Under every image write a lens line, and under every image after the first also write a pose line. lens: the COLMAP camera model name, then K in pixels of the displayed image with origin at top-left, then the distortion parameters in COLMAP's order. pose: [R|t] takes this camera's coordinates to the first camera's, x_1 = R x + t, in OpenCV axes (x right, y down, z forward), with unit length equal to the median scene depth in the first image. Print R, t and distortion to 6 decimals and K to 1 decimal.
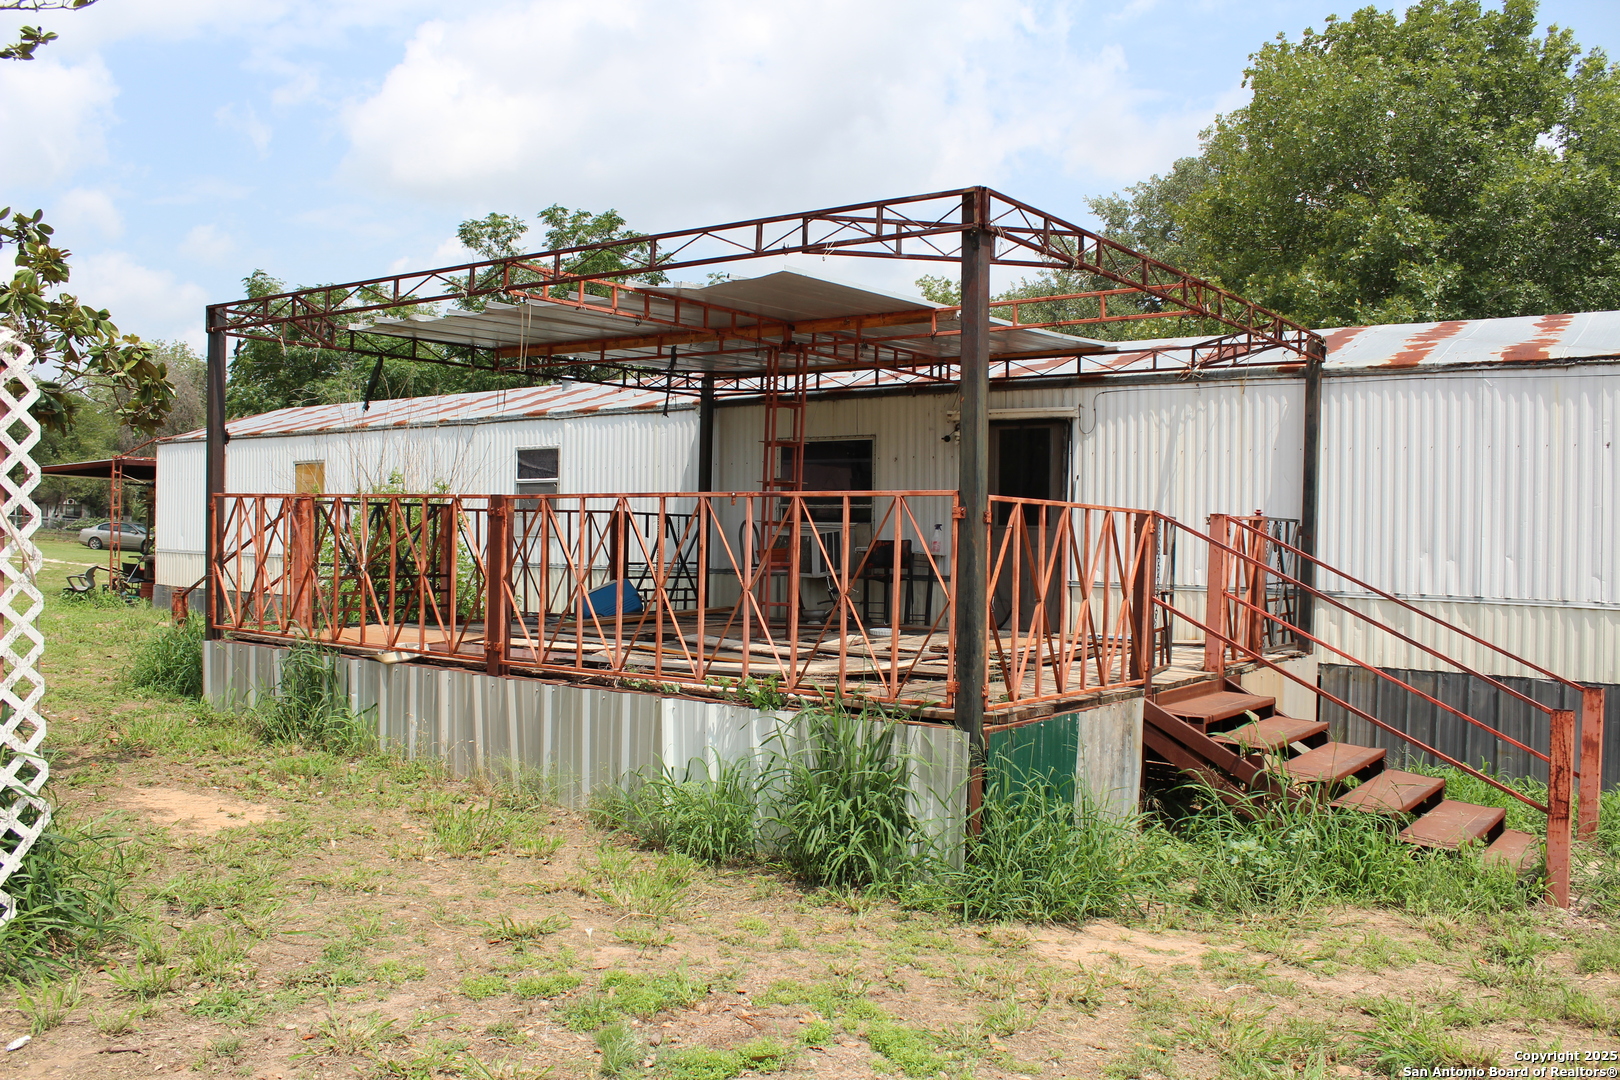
lens RADIAL K [[1359.3, 0, 810.0], [0, 1359.3, 540.0], [0, 0, 1]] dist [-0.129026, 0.105462]
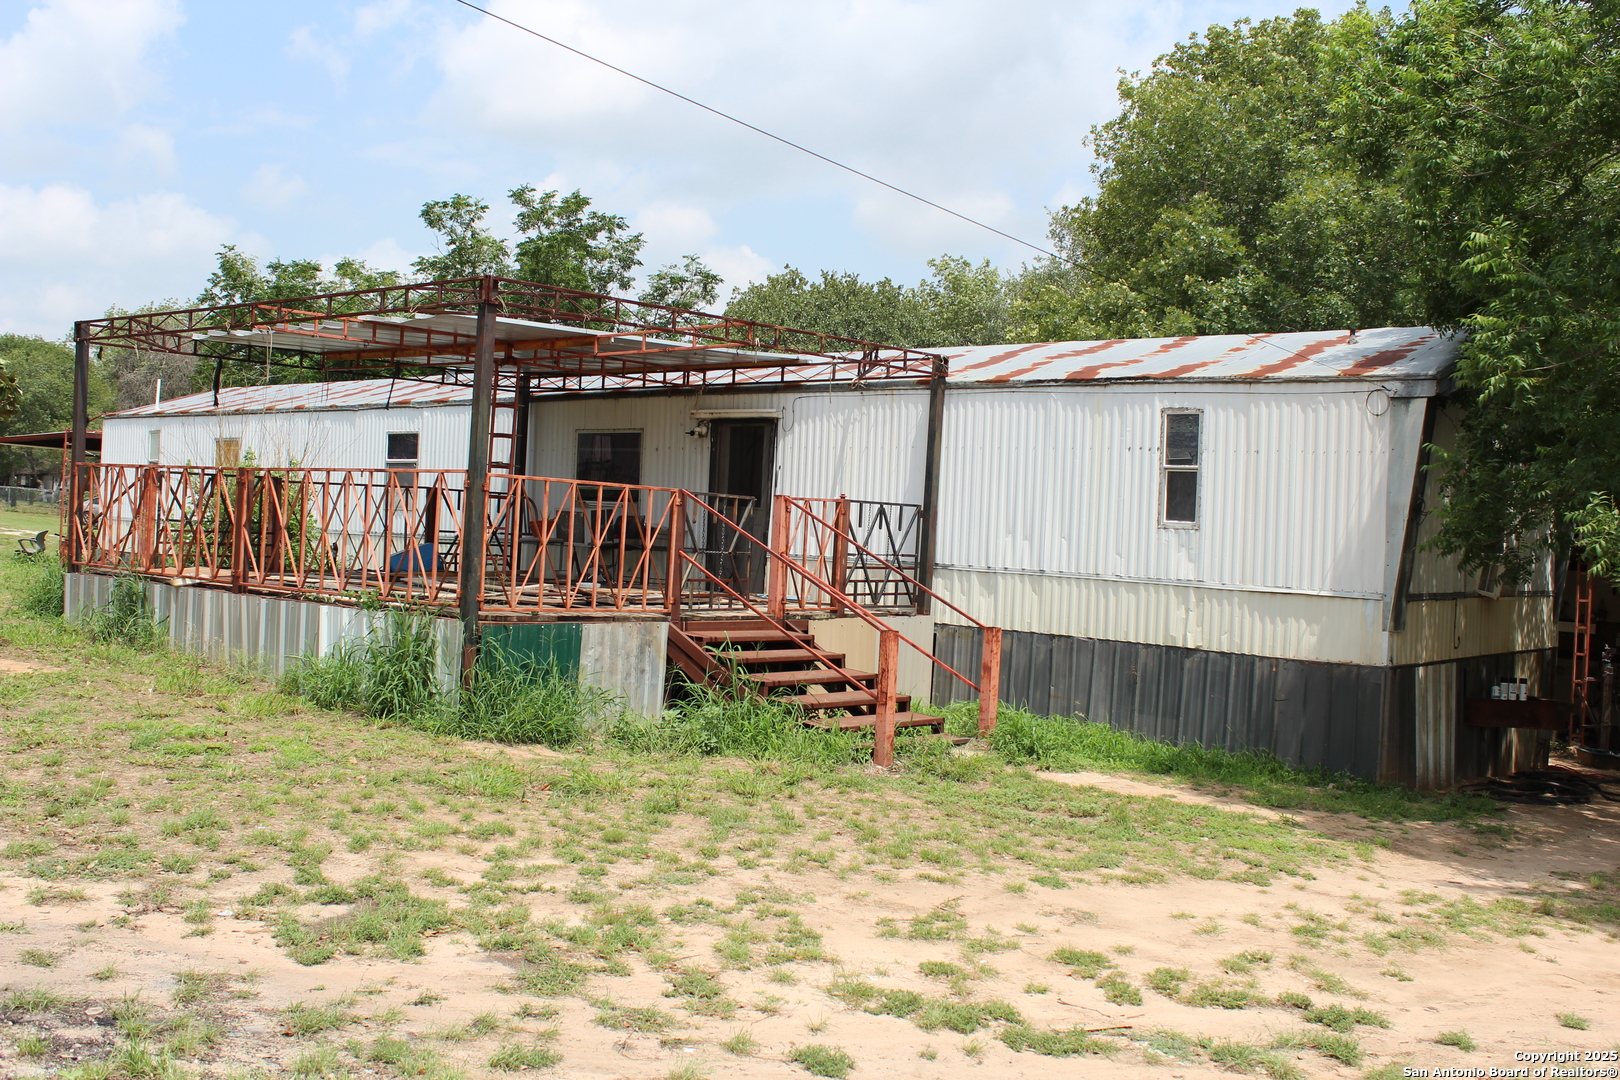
lens RADIAL K [[1662.8, 0, 810.0], [0, 1662.8, 540.0], [0, 0, 1]] dist [-0.055378, 0.011903]
pose [[0.994246, 0.028374, -0.103292, 0.412510], [-0.028665, 0.999588, -0.001329, 0.021313], [0.103211, 0.004283, 0.994650, -0.512661]]
